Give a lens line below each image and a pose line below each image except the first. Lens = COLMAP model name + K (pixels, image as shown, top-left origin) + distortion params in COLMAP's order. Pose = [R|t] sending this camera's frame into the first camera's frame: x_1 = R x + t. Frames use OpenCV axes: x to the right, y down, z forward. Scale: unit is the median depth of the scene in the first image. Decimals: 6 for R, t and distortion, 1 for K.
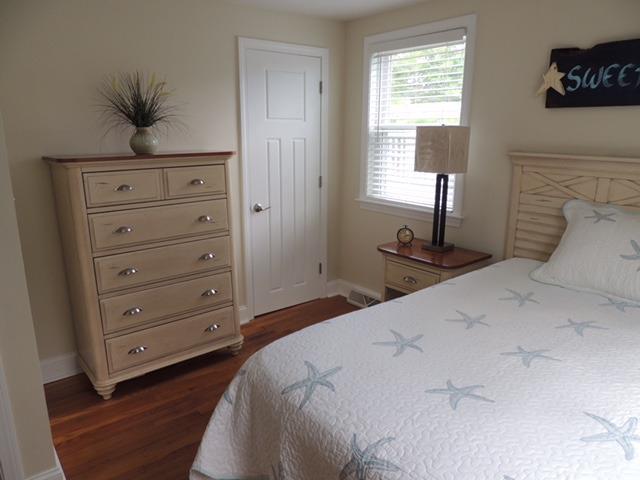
lens RADIAL K [[456.0, 0, 319.6], [0, 456.0, 239.8], [0, 0, 1]] dist [-0.012650, -0.001097]
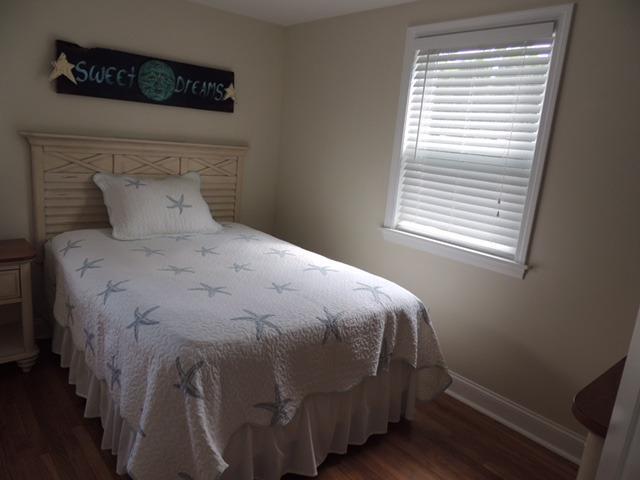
lens RADIAL K [[456.0, 0, 319.5], [0, 456.0, 240.0], [0, 0, 1]] dist [-0.012650, -0.001097]
pose [[-0.021123, -0.222834, 0.974628, -0.712619], [0.151409, 0.962888, 0.223431, -0.103609], [-0.988246, 0.152287, 0.013399, 0.443246]]
